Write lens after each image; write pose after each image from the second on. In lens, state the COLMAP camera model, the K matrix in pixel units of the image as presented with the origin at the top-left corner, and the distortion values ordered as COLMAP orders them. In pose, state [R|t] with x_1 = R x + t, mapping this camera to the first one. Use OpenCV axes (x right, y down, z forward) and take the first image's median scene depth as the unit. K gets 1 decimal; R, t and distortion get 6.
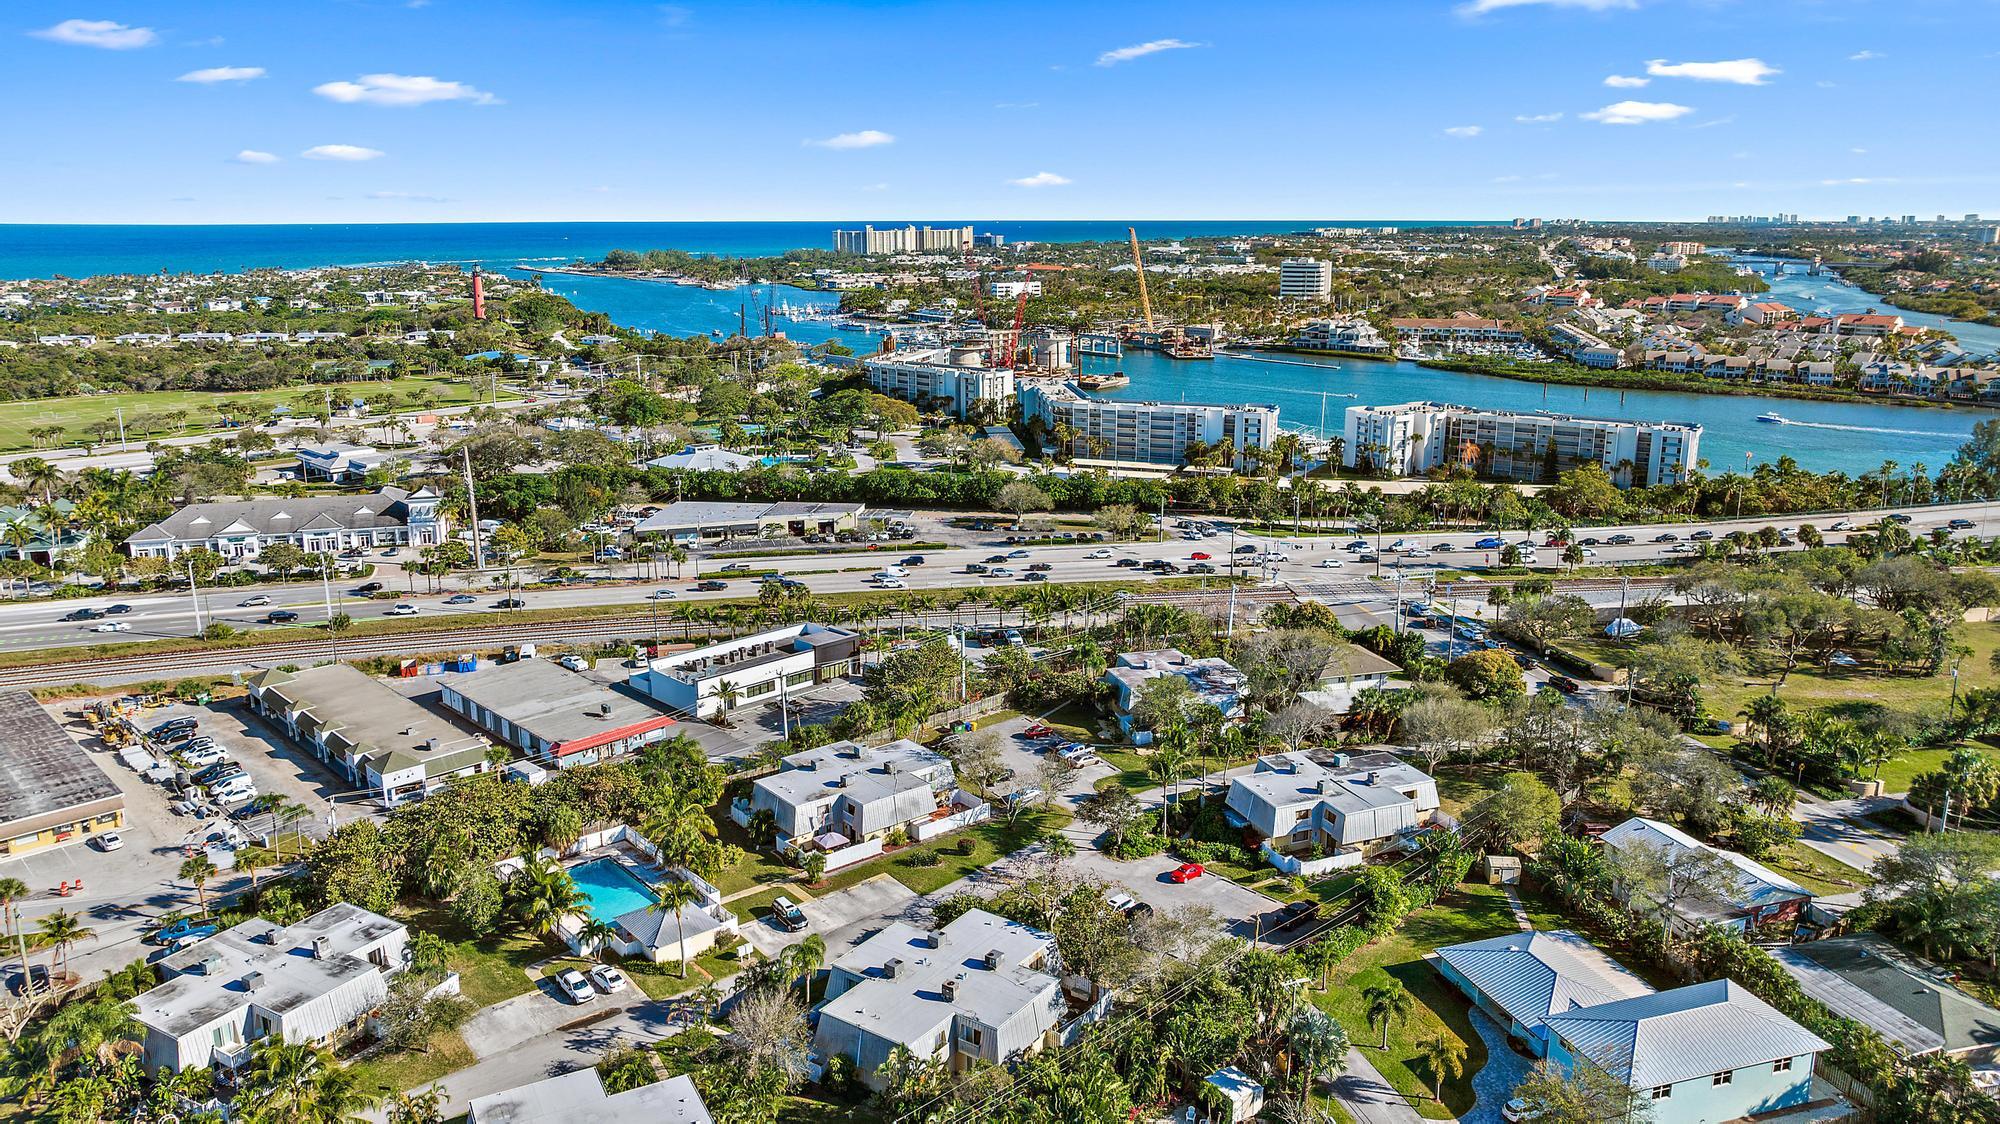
lens RADIAL K [[1422.6, 0, 1007.7], [0, 1422.6, 557.7], [0, 0, 1]] dist [-0.017871, 0.004725]
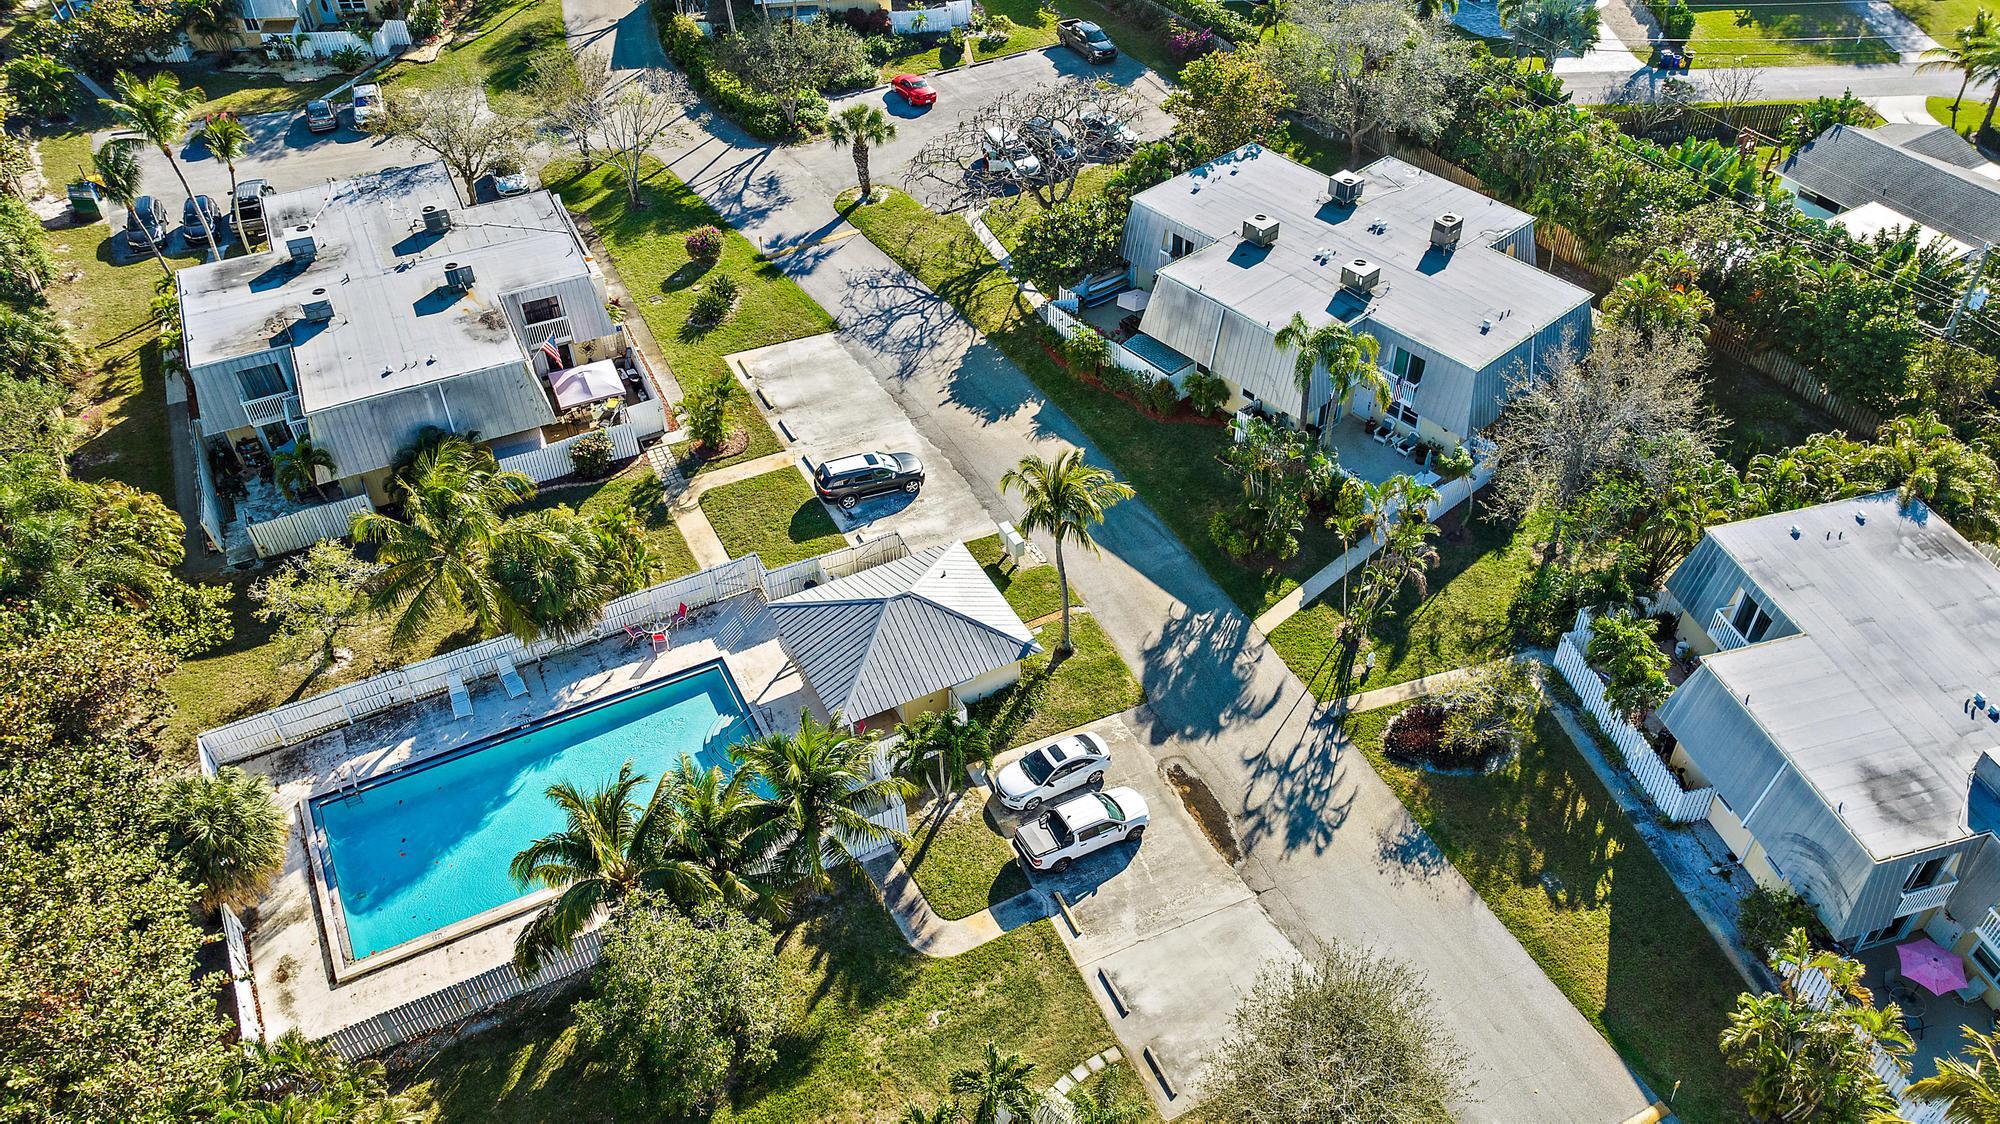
lens RADIAL K [[1482.7, 0, 1013.7], [0, 1482.7, 563.3], [0, 0, 1]] dist [-0.002603, 0.034621]
pose [[0.227781, -0.647311, 0.727396, -0.223063], [0.240628, 0.761284, 0.602116, -0.000868], [-0.943511, 0.037881, 0.329168, 0.352627]]
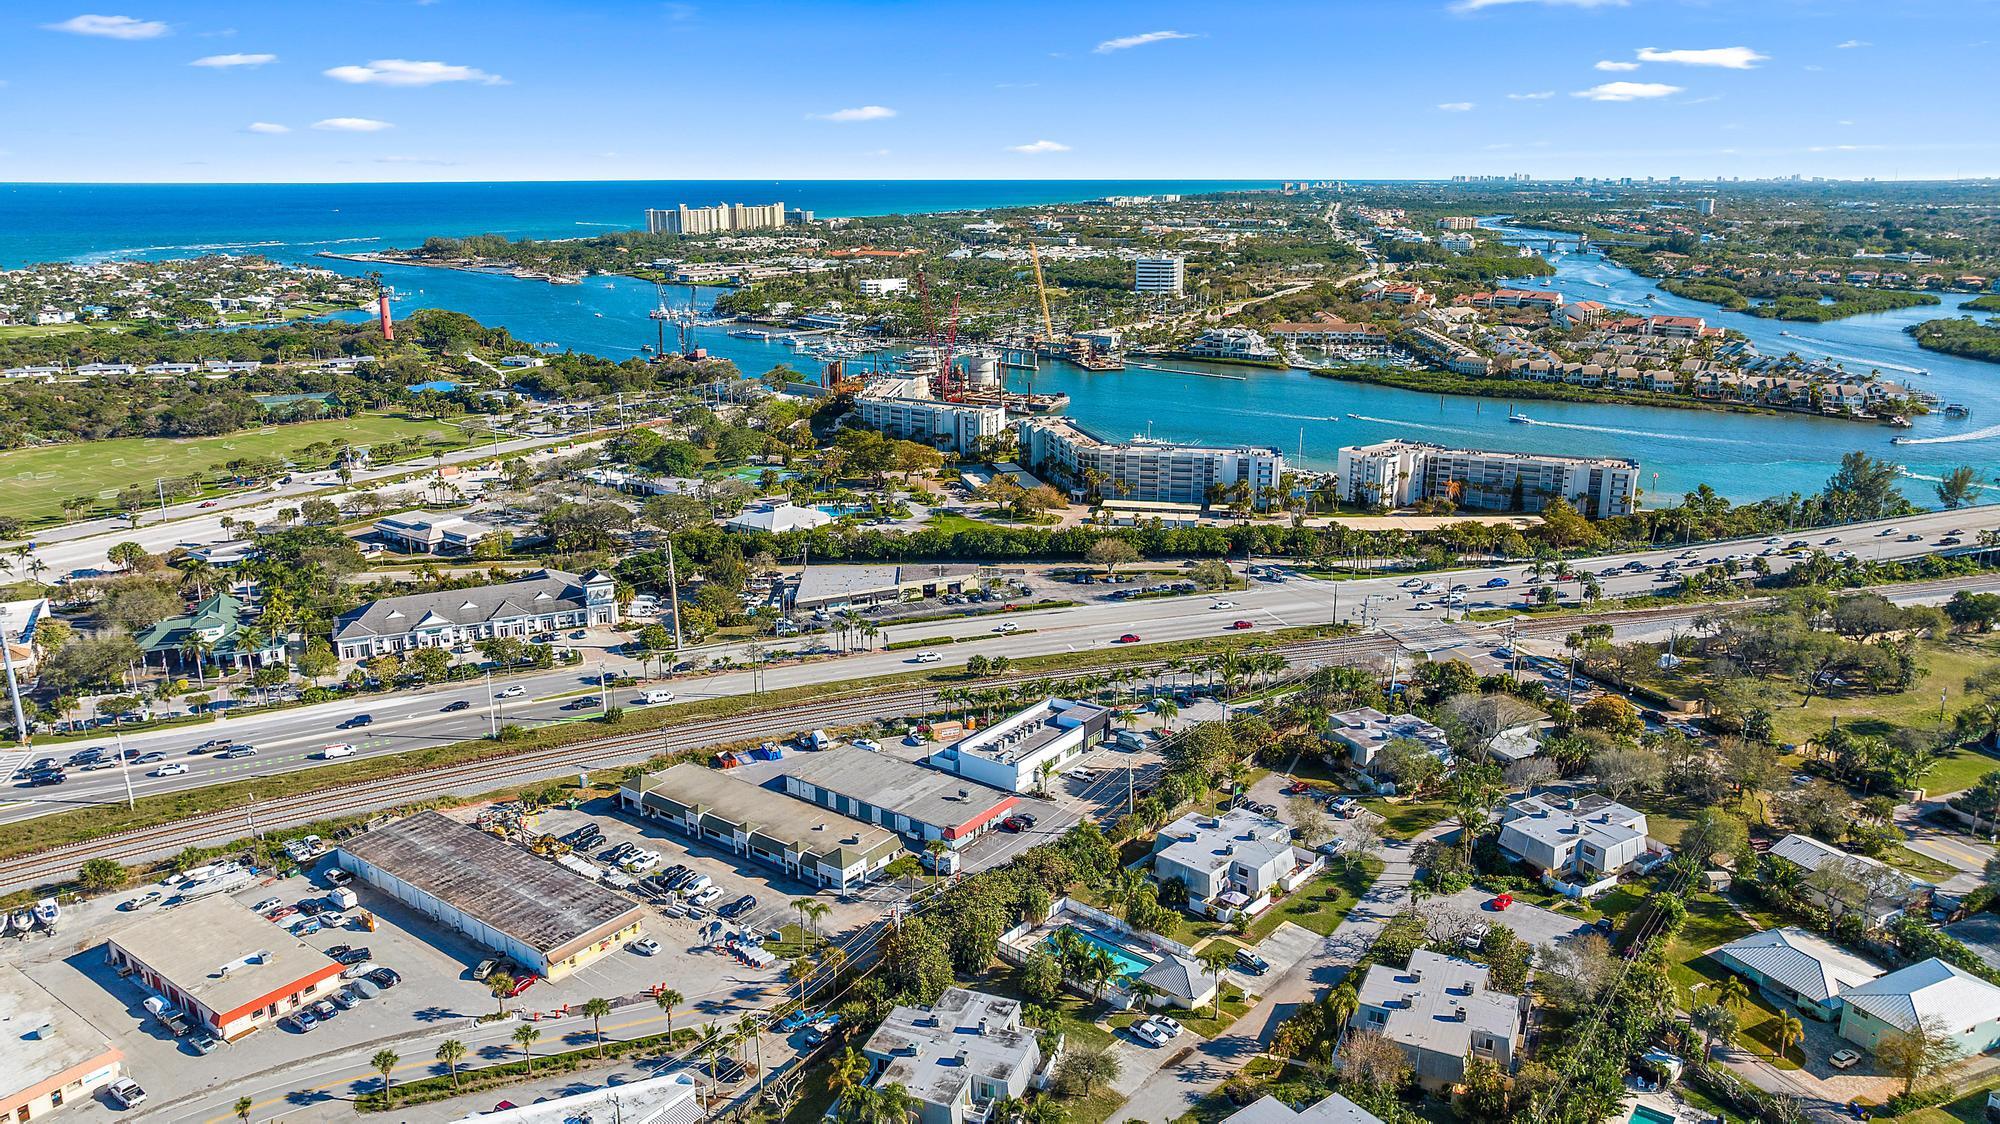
lens RADIAL K [[1422.6, 0, 1007.7], [0, 1422.6, 557.7], [0, 0, 1]] dist [-0.017871, 0.004725]
pose [[0.986891, -0.042182, 0.155776, -0.250646], [0.037525, 0.998760, 0.032718, -0.078042], [-0.156963, -0.026444, 0.987250, -0.115232]]
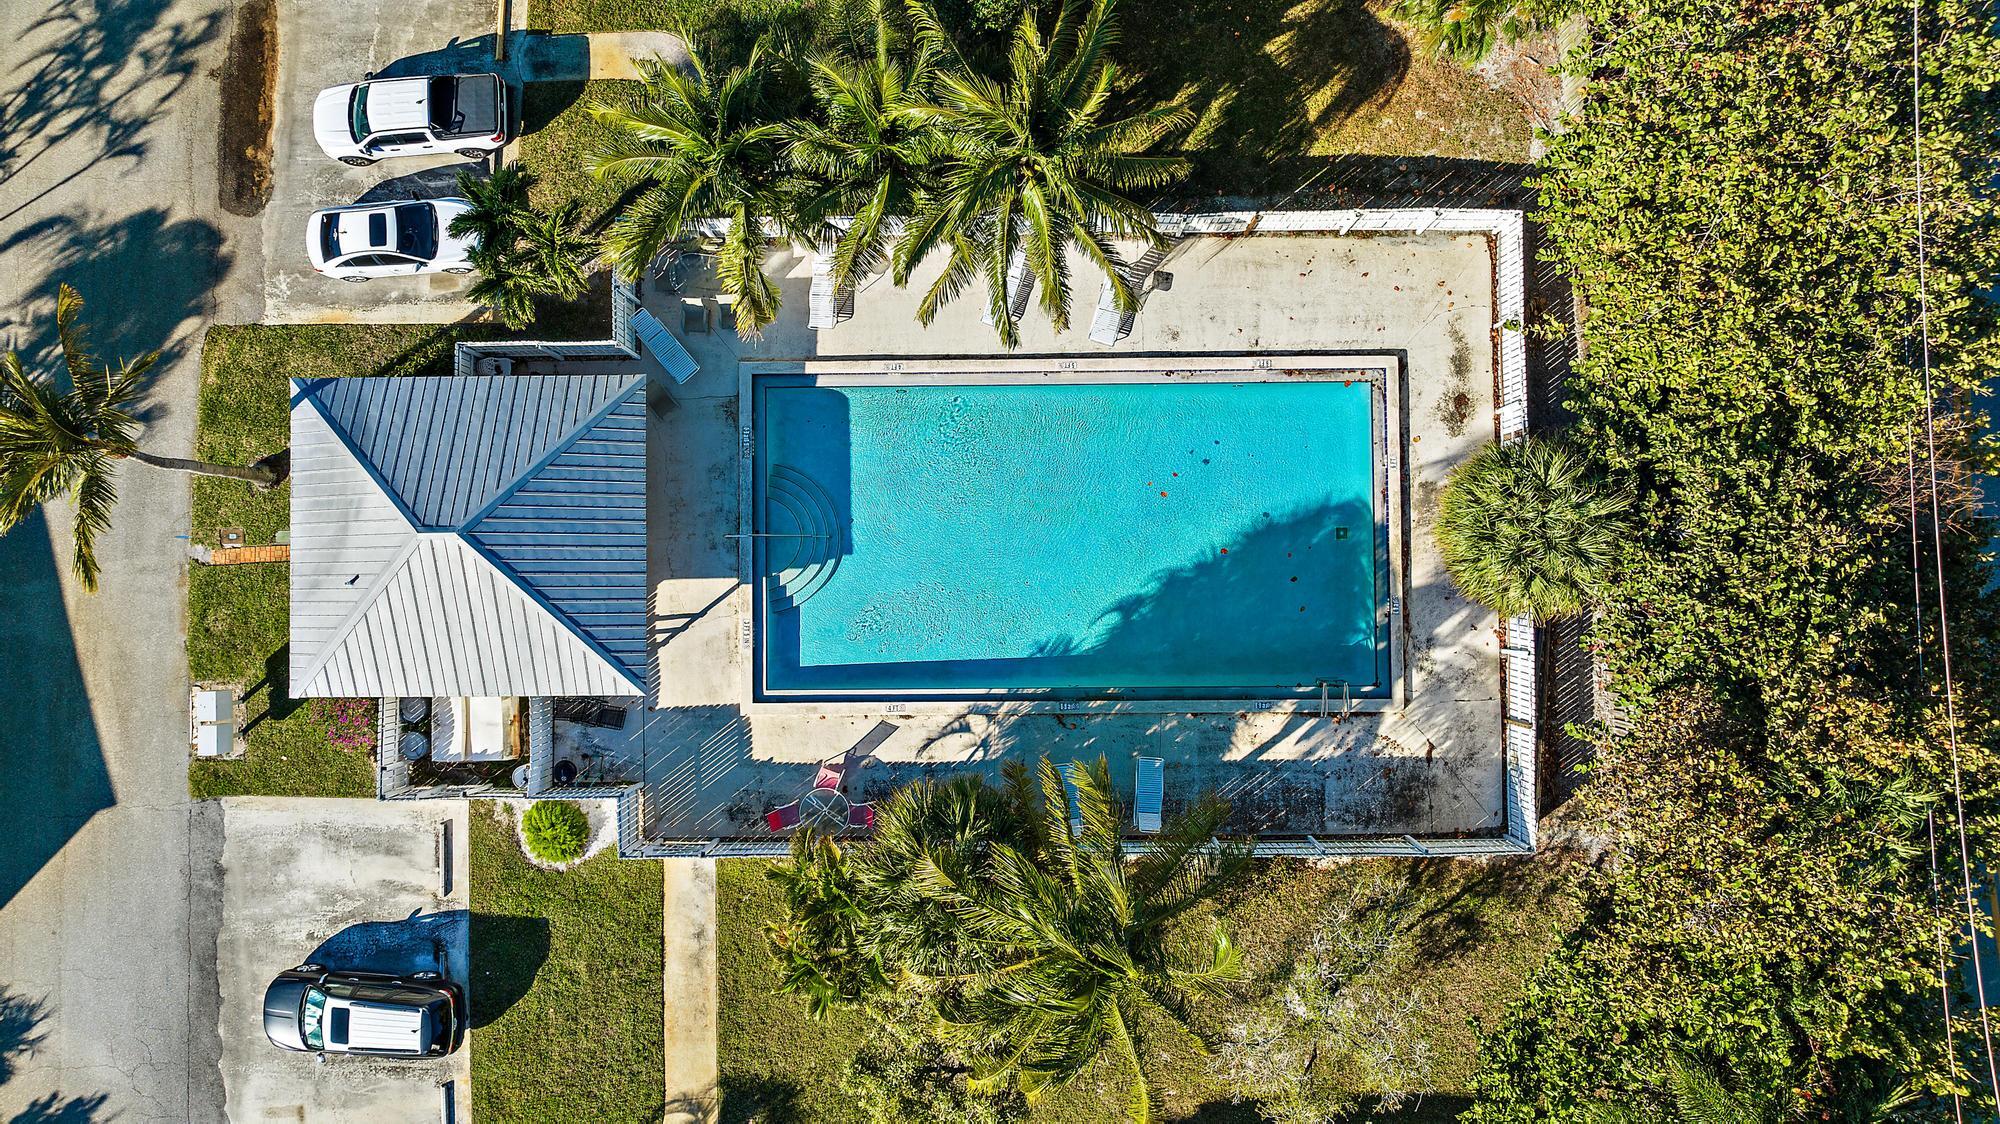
lens RADIAL K [[1482.7, 0, 1013.7], [0, 1482.7, 563.3], [0, 0, 1]] dist [-0.002603, 0.034621]
pose [[-0.650285, 0.759439, 0.019524, -0.128765], [-0.156777, -0.159301, 0.974702, -0.003212], [0.743337, 0.630774, 0.222653, 0.430235]]
